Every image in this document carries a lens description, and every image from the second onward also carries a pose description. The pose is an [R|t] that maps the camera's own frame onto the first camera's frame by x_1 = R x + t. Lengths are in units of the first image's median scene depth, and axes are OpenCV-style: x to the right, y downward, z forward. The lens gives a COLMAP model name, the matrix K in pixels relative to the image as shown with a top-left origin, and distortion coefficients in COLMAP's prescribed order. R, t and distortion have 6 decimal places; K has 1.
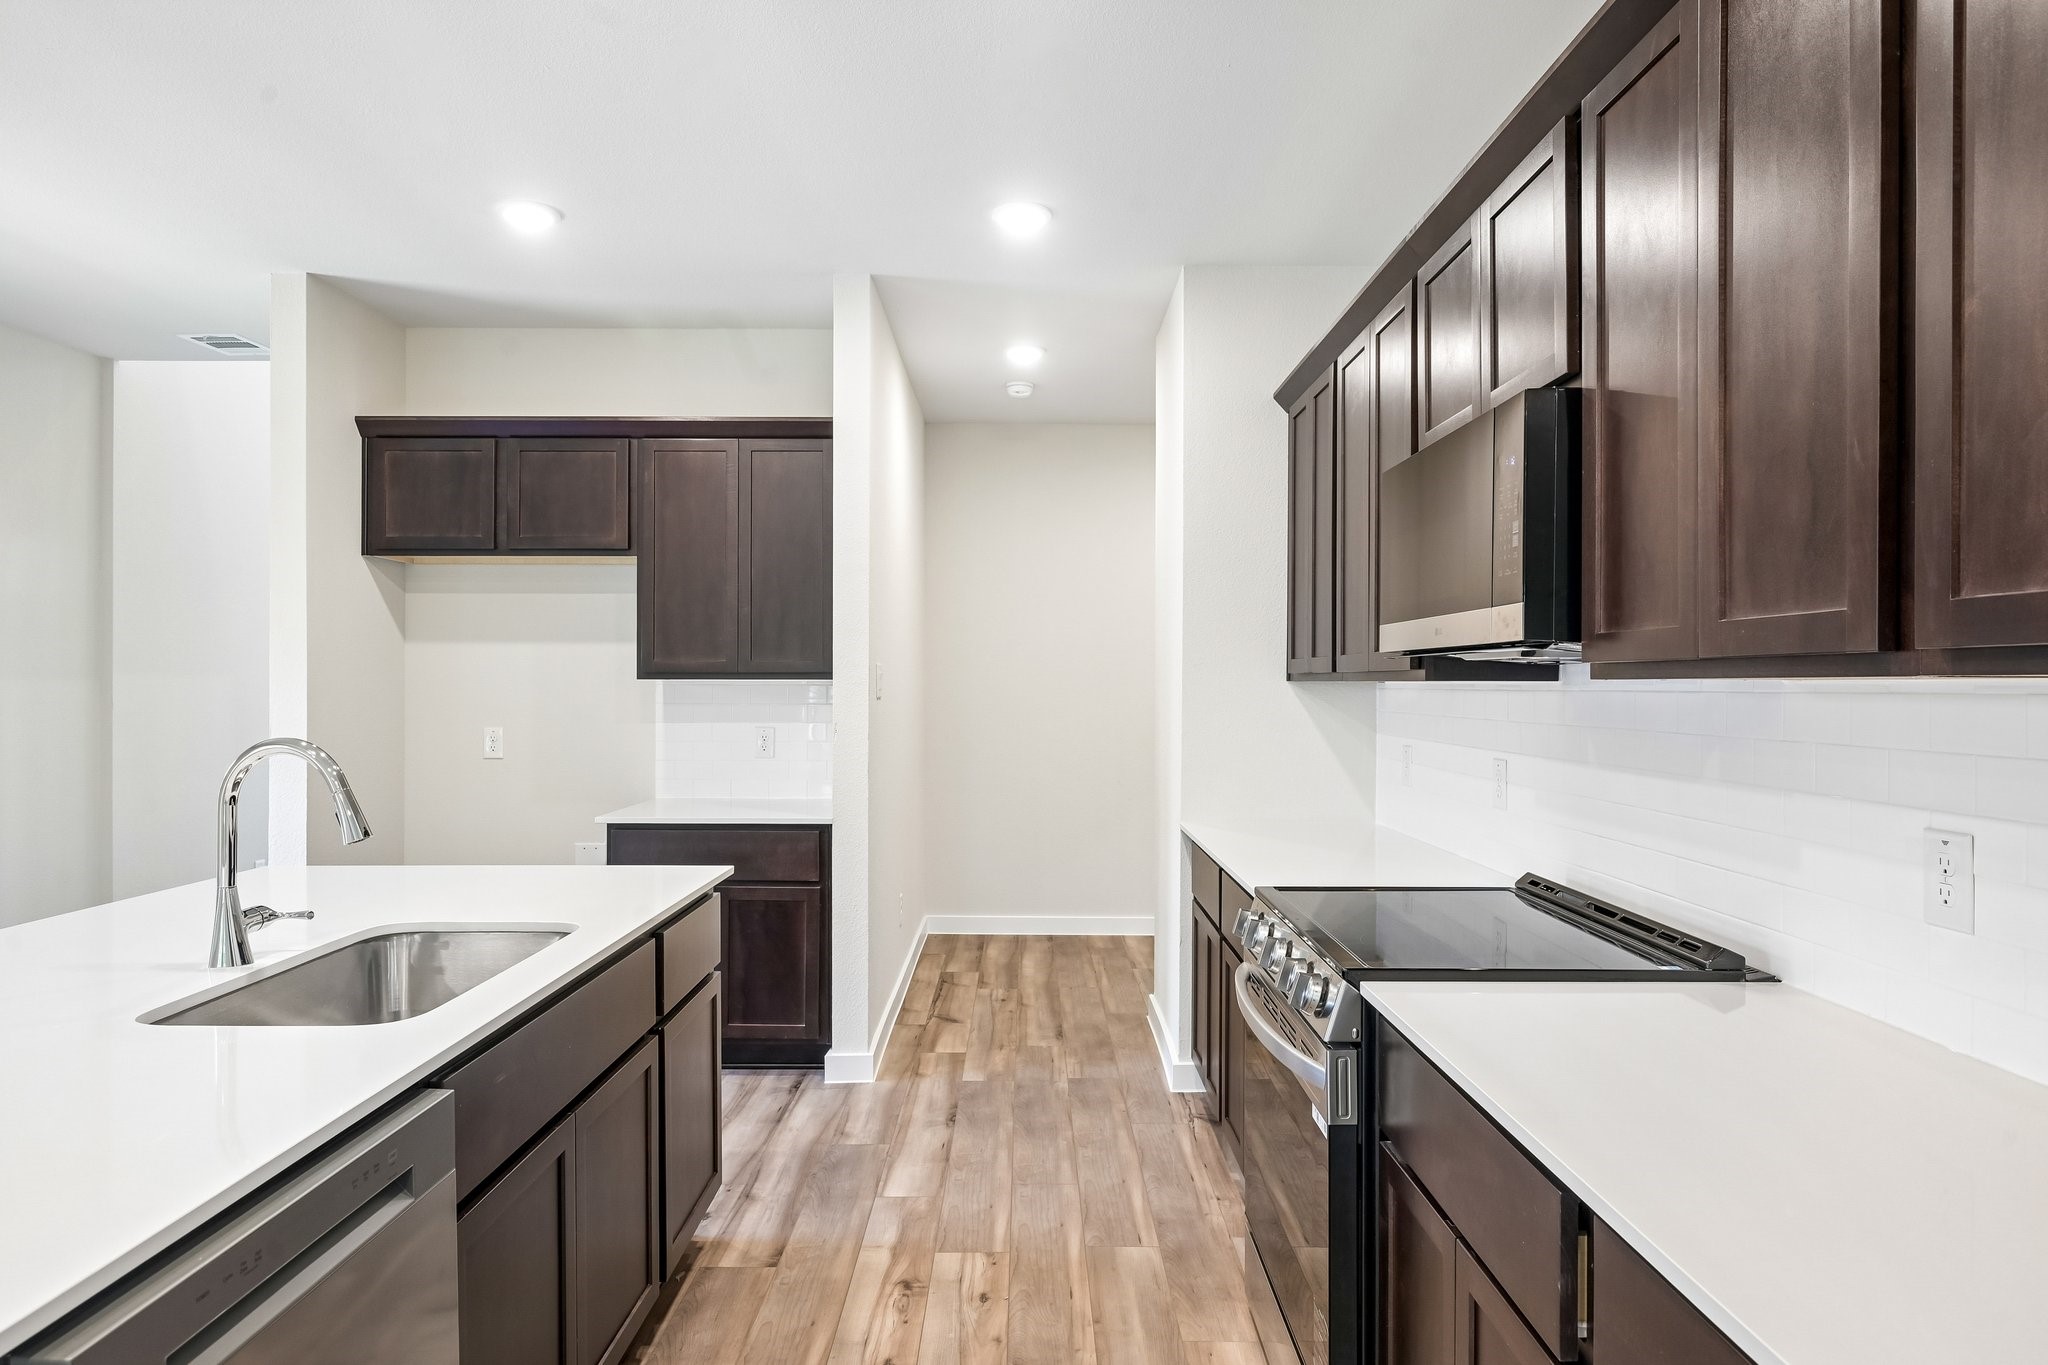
lens RADIAL K [[1184.5, 0, 1016.2], [0, 1184.5, 679.0], [0, 0, 1]] dist [0.003325, -0.000117]
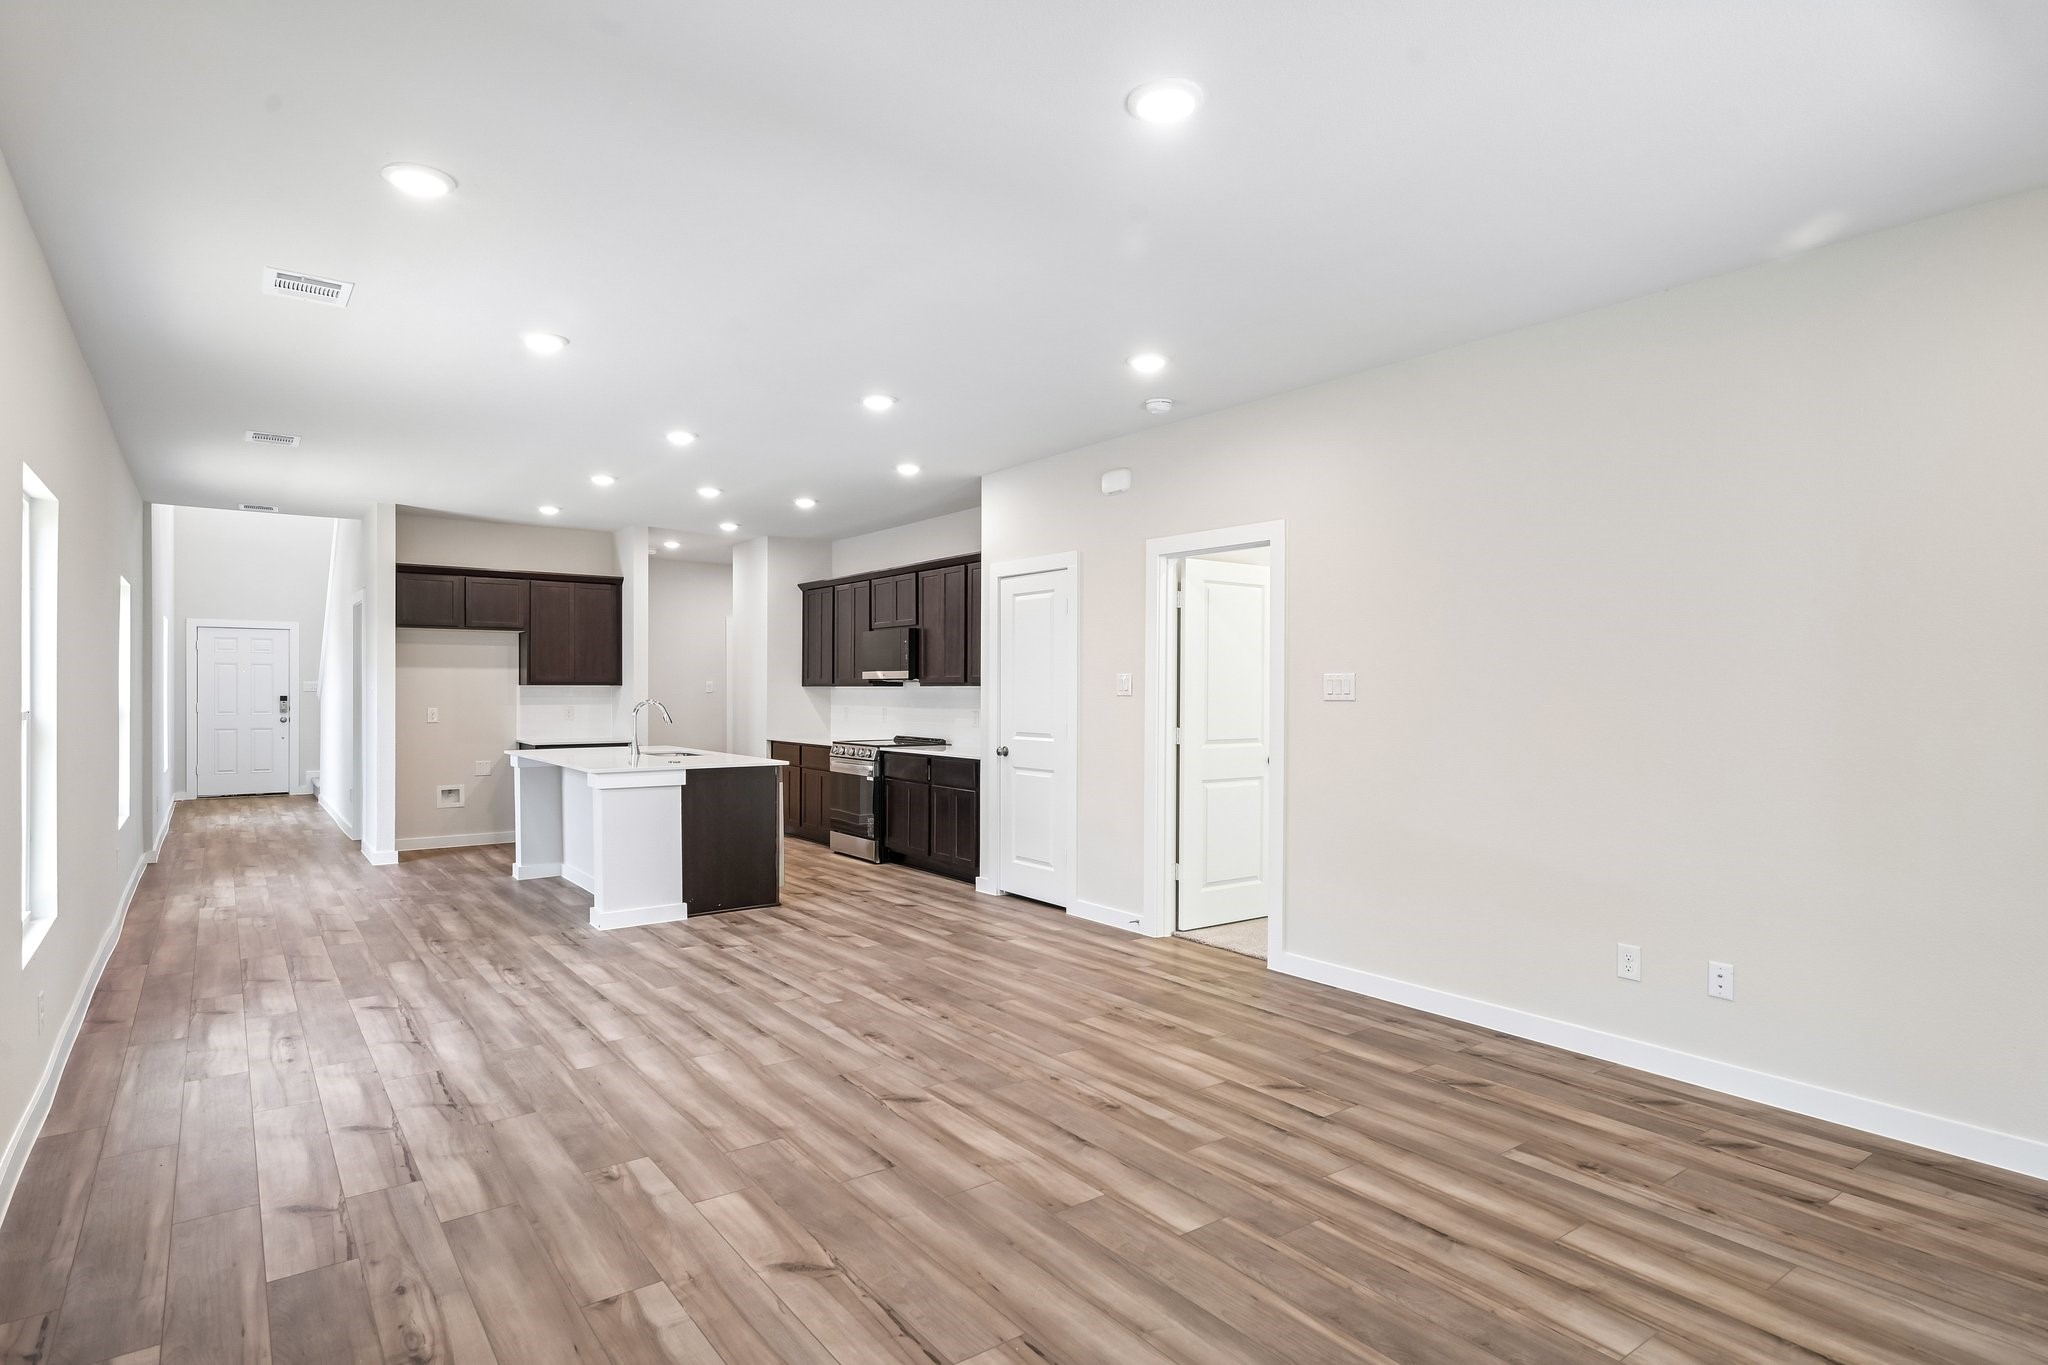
lens RADIAL K [[1103.0, 0, 1021.0], [0, 1103.0, 692.7], [0, 0, 1]] dist [0.025602, 0.001415]
pose [[0.797056, -0.001138, 0.603904, -0.890031], [-0.002936, 0.999979, 0.005759, 0.000546], [-0.603898, -0.006363, 0.797036, -1.331152]]
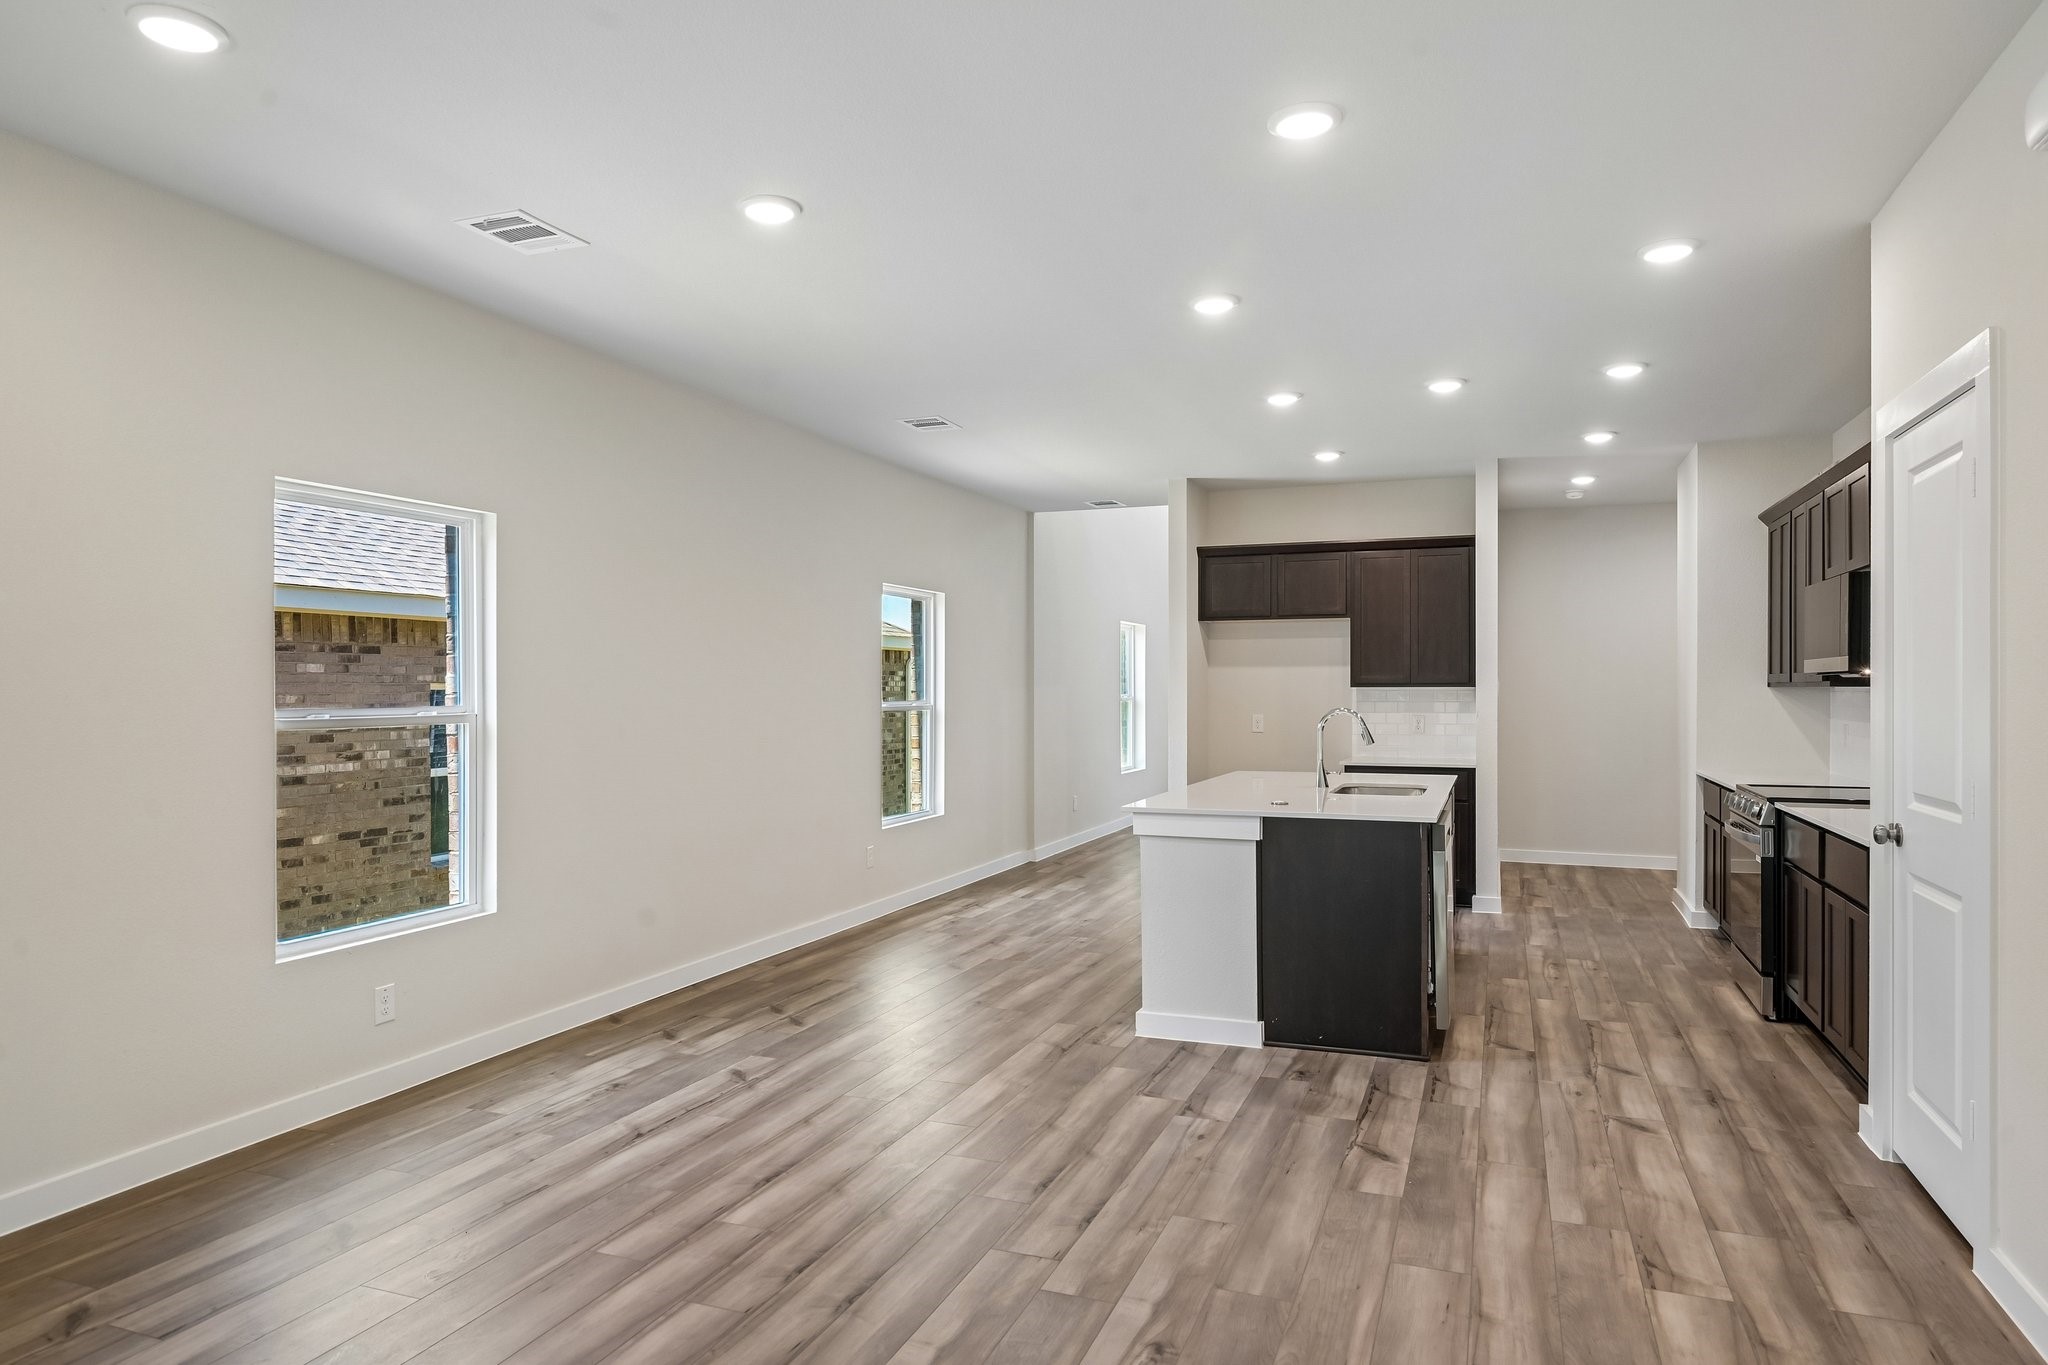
lens RADIAL K [[1235.4, 0, 1029.4], [0, 1235.4, 689.7], [0, 0, 1]] dist [0.013066, -0.002658]
pose [[0.937511, -0.001031, -0.347955, -0.129893], [0.001468, 0.999998, 0.000992, 0.001511], [0.347953, -0.001440, 0.937511, -0.935099]]
